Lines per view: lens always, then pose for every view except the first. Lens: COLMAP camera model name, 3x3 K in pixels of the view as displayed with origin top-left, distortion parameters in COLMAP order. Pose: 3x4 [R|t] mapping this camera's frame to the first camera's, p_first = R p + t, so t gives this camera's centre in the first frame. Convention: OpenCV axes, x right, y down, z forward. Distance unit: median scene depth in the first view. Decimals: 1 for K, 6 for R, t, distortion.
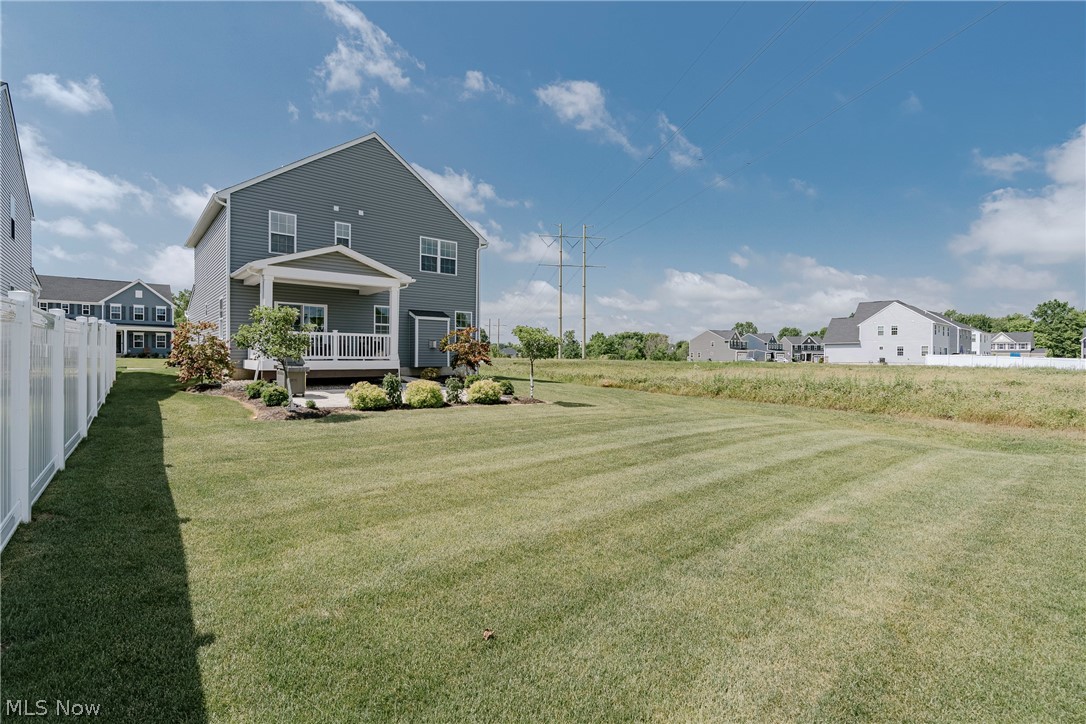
lens RADIAL K [[520.0, 0, 537.8], [0, 520.0, 359.1], [0, 0, 1]] dist [-0.005714, 0.000922]
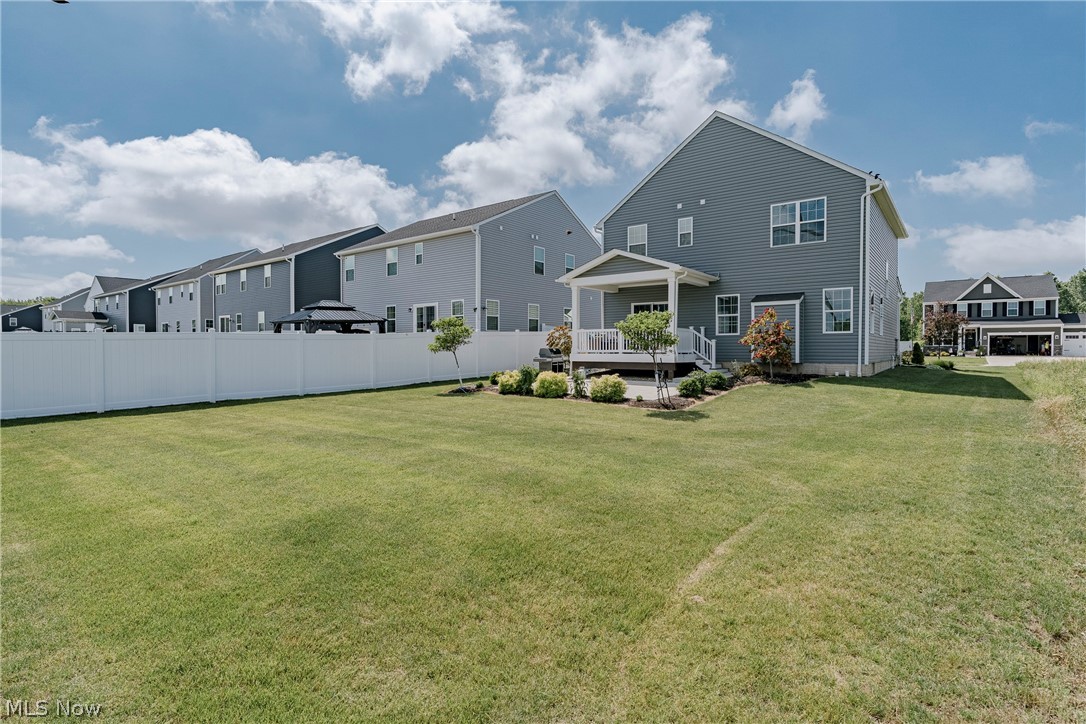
lens RADIAL K [[520.0, 0, 538.5], [0, 520.0, 362.5], [0, 0, 1]] dist [-0.005714, 0.000922]
pose [[0.237324, 0.015813, -0.971302, 0.503106], [0.000639, 0.999865, 0.016434, 0.002370], [0.971430, -0.004521, 0.237282, 0.441881]]
